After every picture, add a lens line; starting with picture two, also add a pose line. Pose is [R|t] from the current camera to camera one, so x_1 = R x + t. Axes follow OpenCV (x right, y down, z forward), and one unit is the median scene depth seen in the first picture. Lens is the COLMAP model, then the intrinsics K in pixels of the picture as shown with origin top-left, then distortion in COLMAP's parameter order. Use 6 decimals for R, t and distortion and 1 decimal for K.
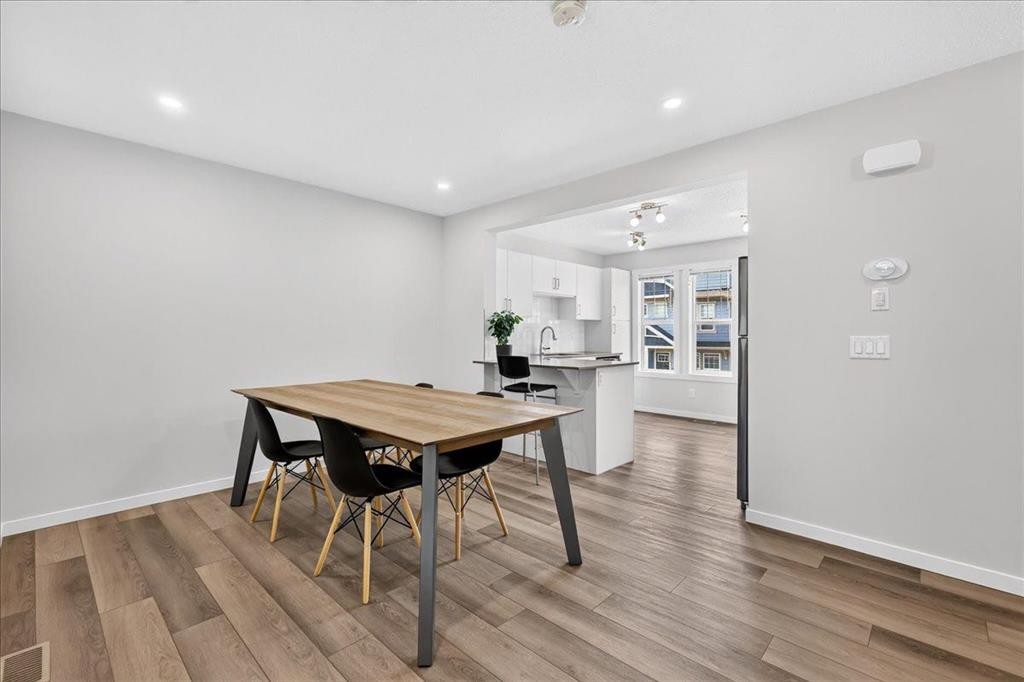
lens RADIAL K [[457.0, 0, 495.3], [0, 457.0, 337.0], [0, 0, 1]] dist [-0.033788, 0.000041]
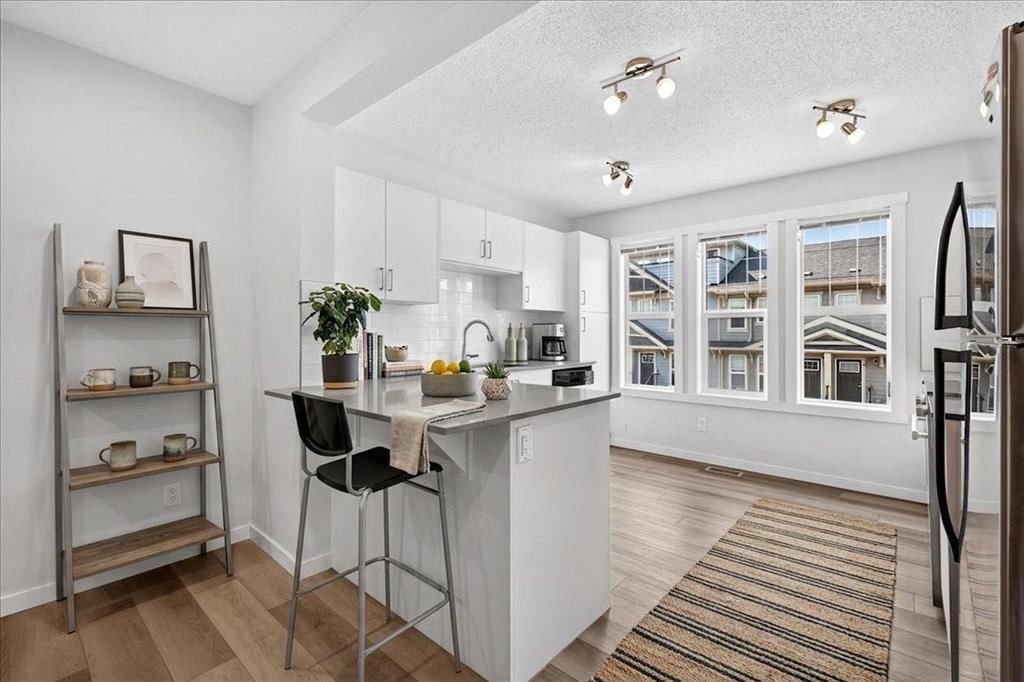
lens RADIAL K [[449.1, 0, 509.8], [0, 449.1, 333.2], [0, 0, 1]] dist [0.001412, 0.000288]
pose [[0.998174, 0.001946, 0.060373, 0.122595], [-0.001627, 0.999984, -0.005325, -0.002192], [-0.060382, 0.005217, 0.998162, 0.383324]]
